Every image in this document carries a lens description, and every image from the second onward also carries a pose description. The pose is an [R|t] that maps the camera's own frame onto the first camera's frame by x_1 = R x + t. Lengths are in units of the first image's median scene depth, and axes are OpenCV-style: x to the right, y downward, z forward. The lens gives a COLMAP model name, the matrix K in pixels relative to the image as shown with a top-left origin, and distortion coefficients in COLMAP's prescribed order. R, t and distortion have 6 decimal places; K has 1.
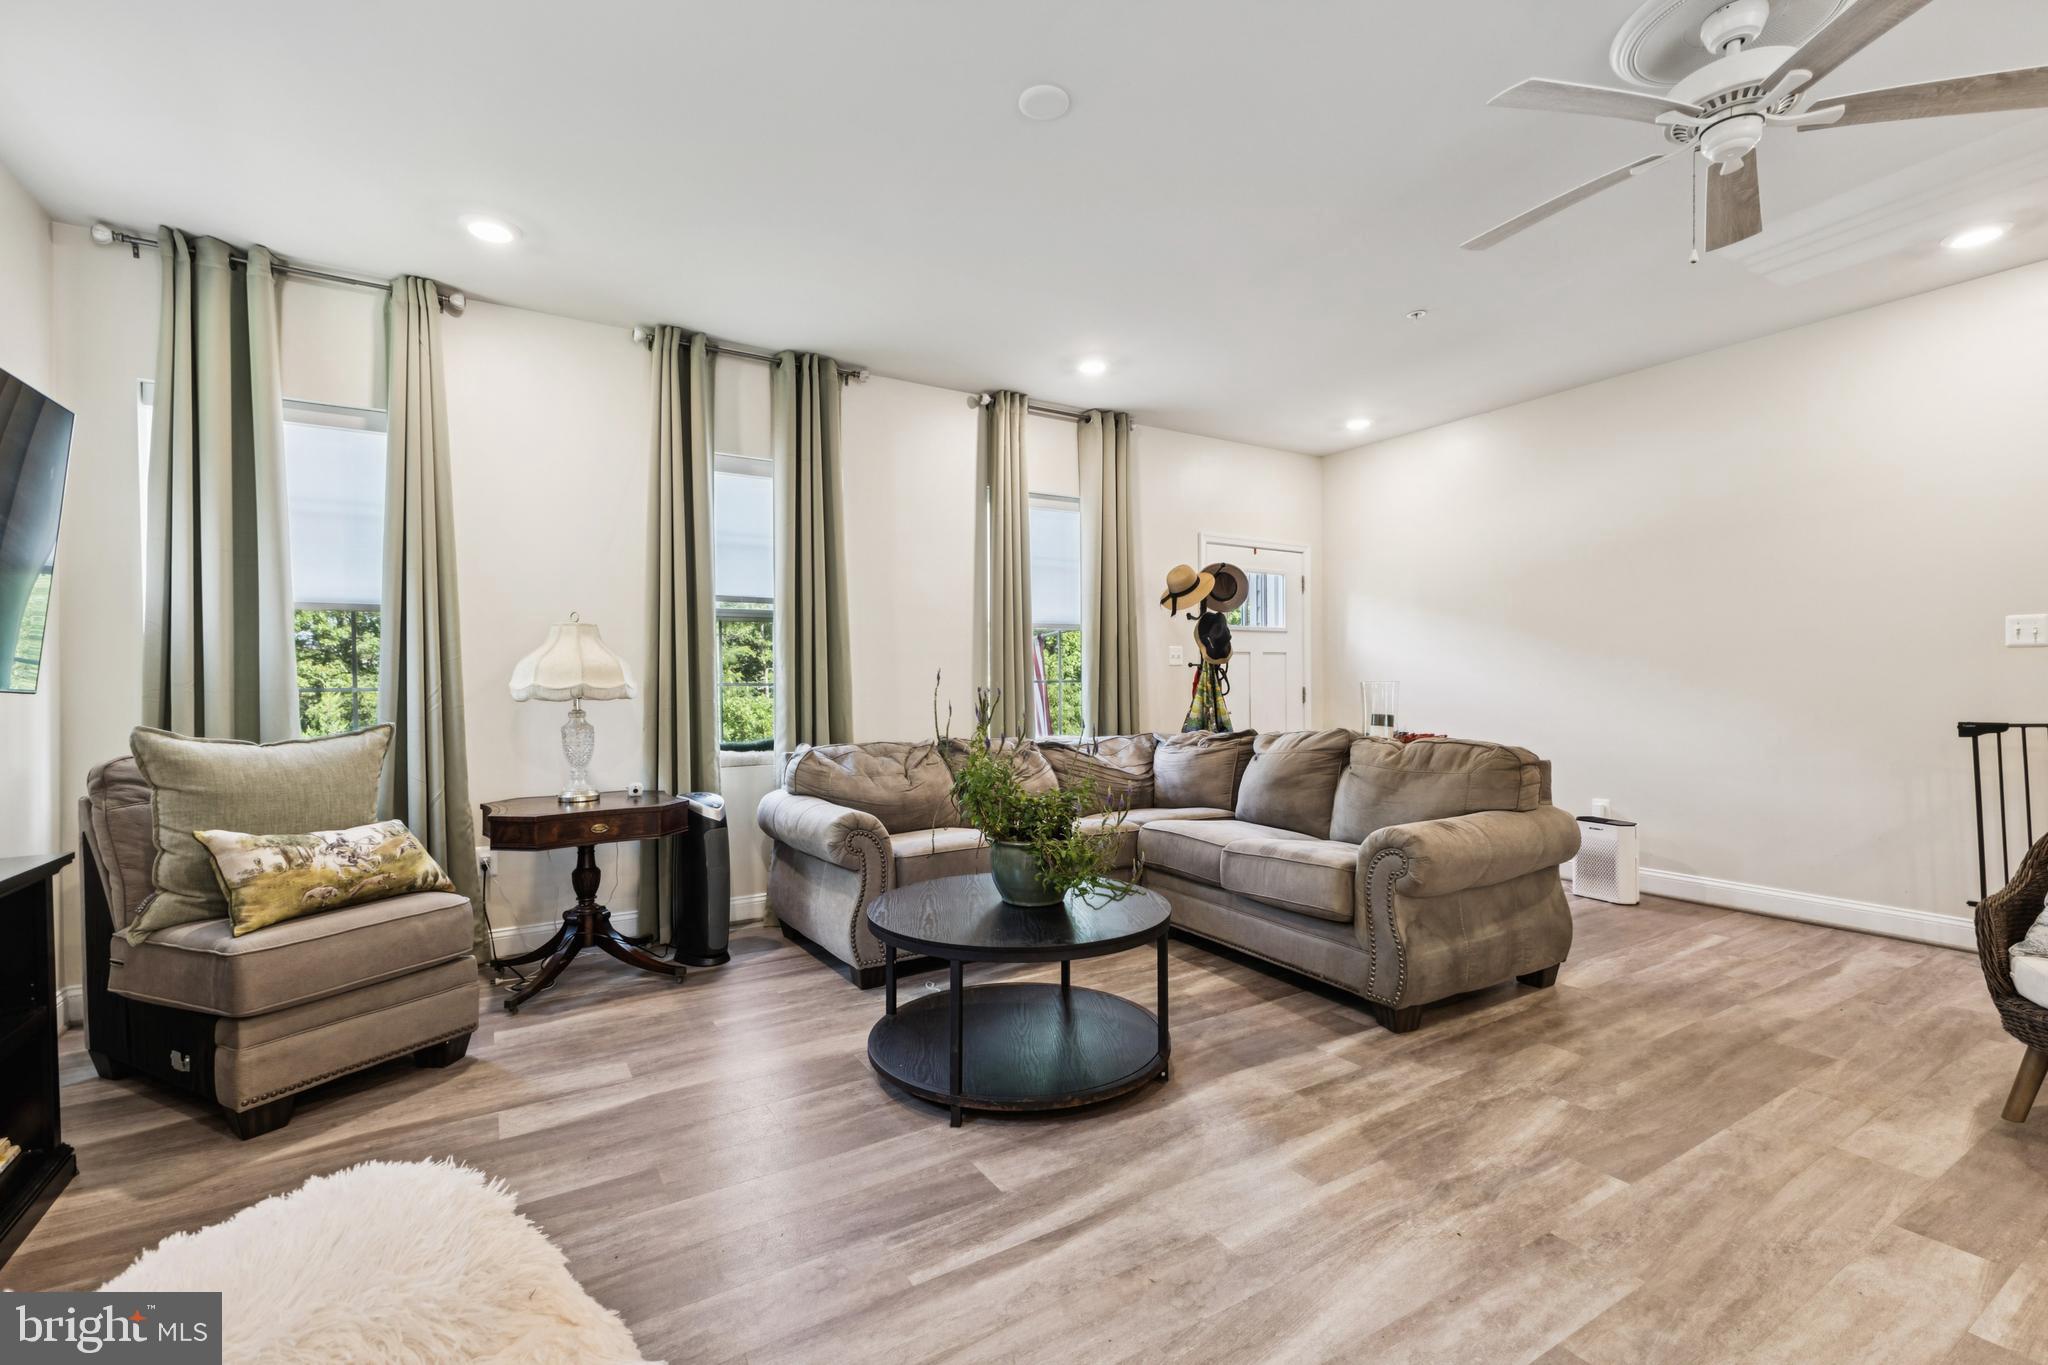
lens RADIAL K [[899.5, 0, 1021.8], [0, 899.5, 674.3], [0, 0, 1]] dist [0.020936, -0.000432]
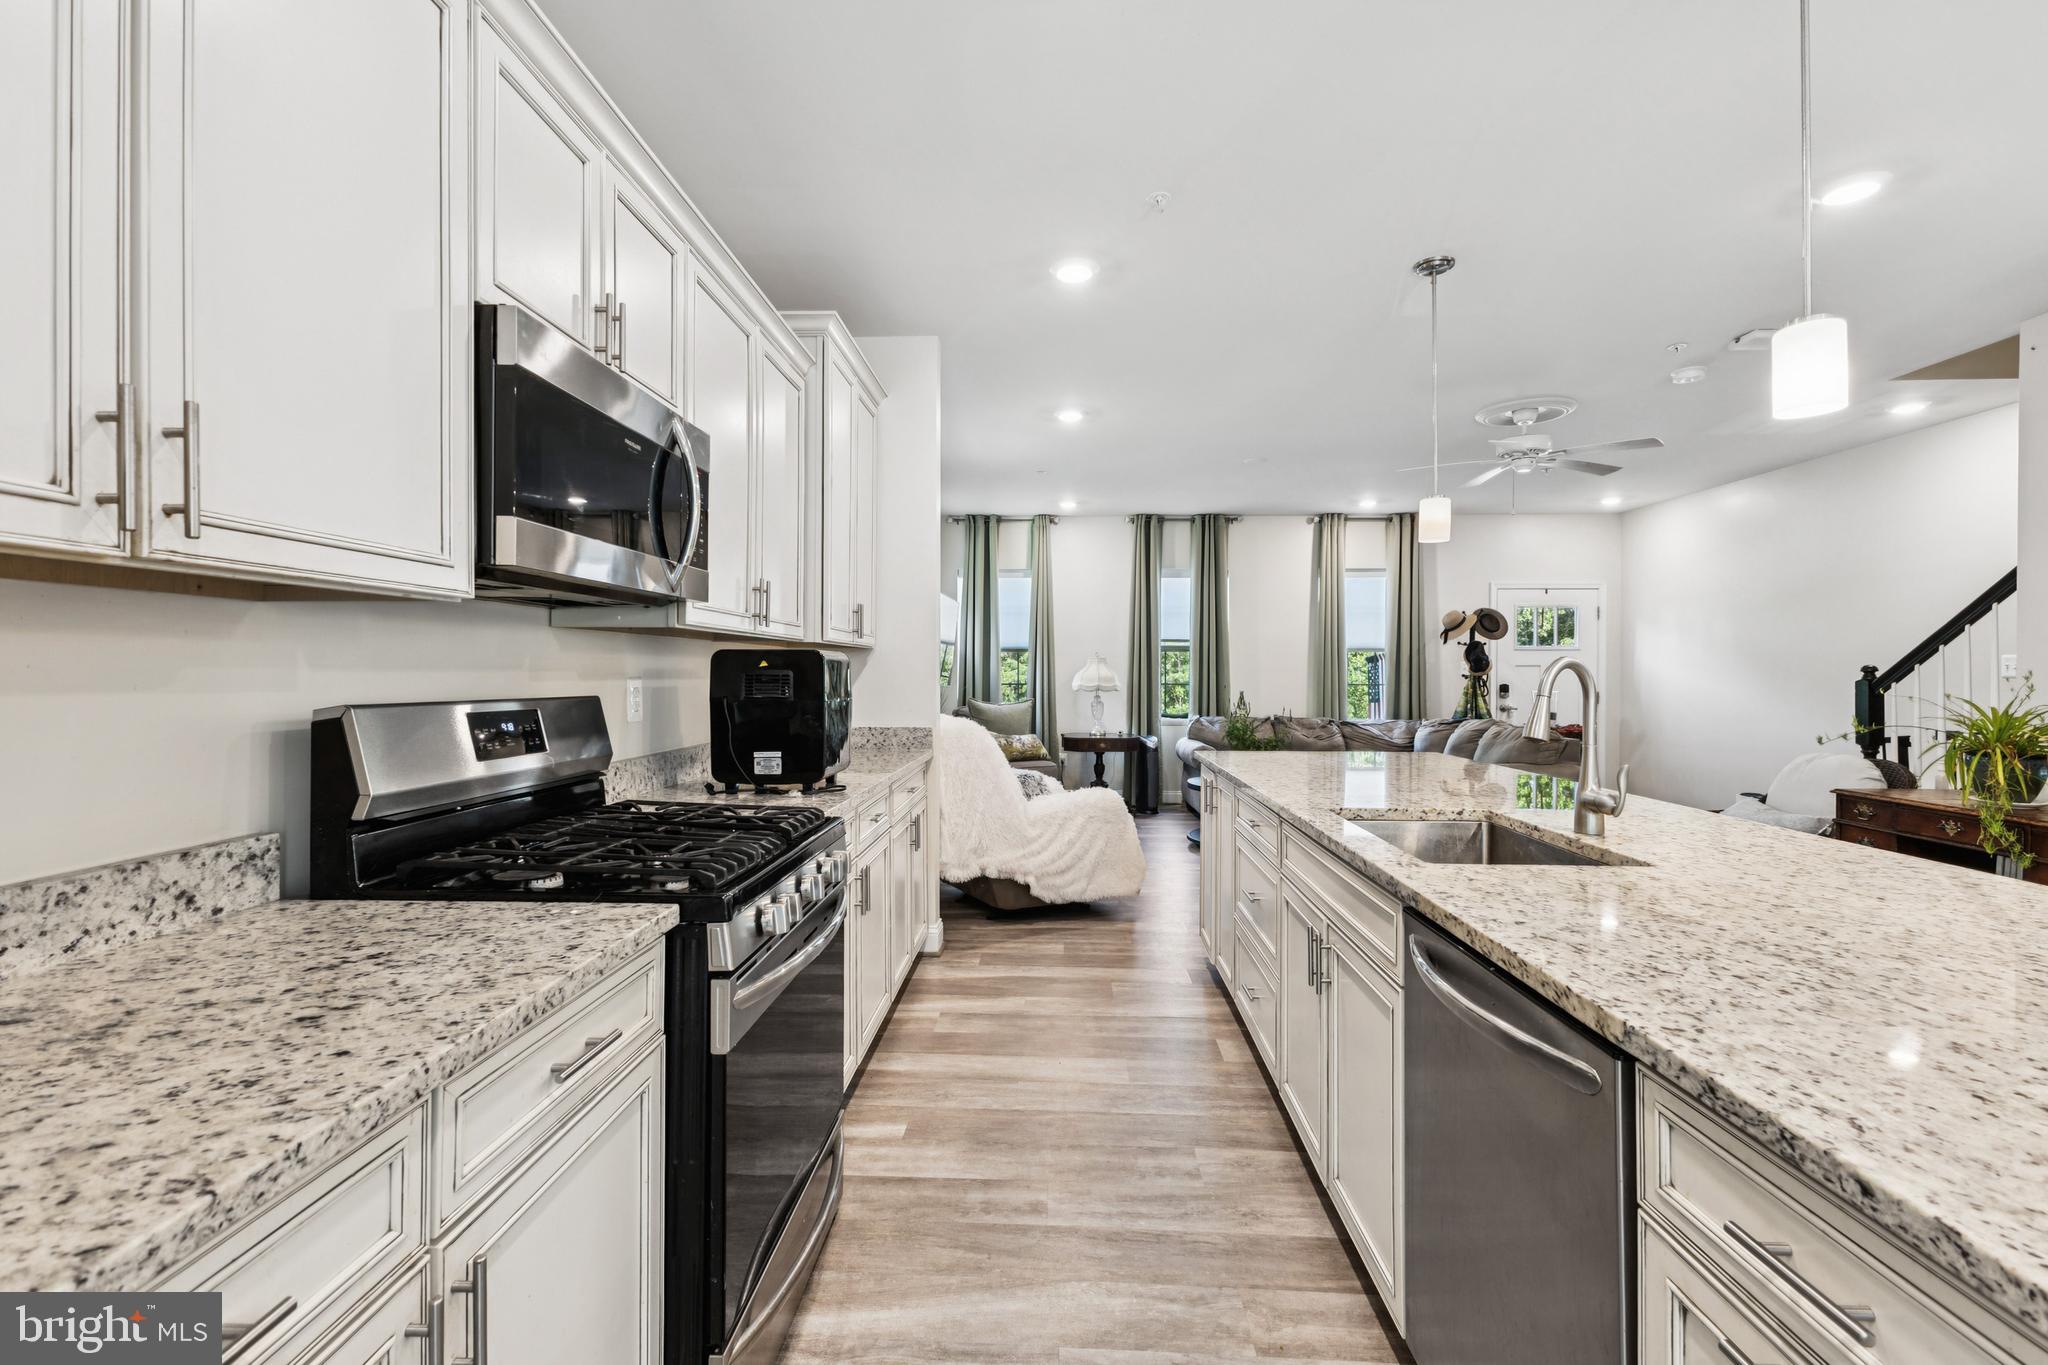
lens RADIAL K [[899.5, 0, 1021.8], [0, 899.5, 674.3], [0, 0, 1]] dist [0.020936, -0.000432]
pose [[0.815423, 0.019788, -0.578527, 0.584970], [-0.002203, 0.999514, 0.031083, -0.073945], [0.578861, -0.024072, 0.815071, -0.848183]]
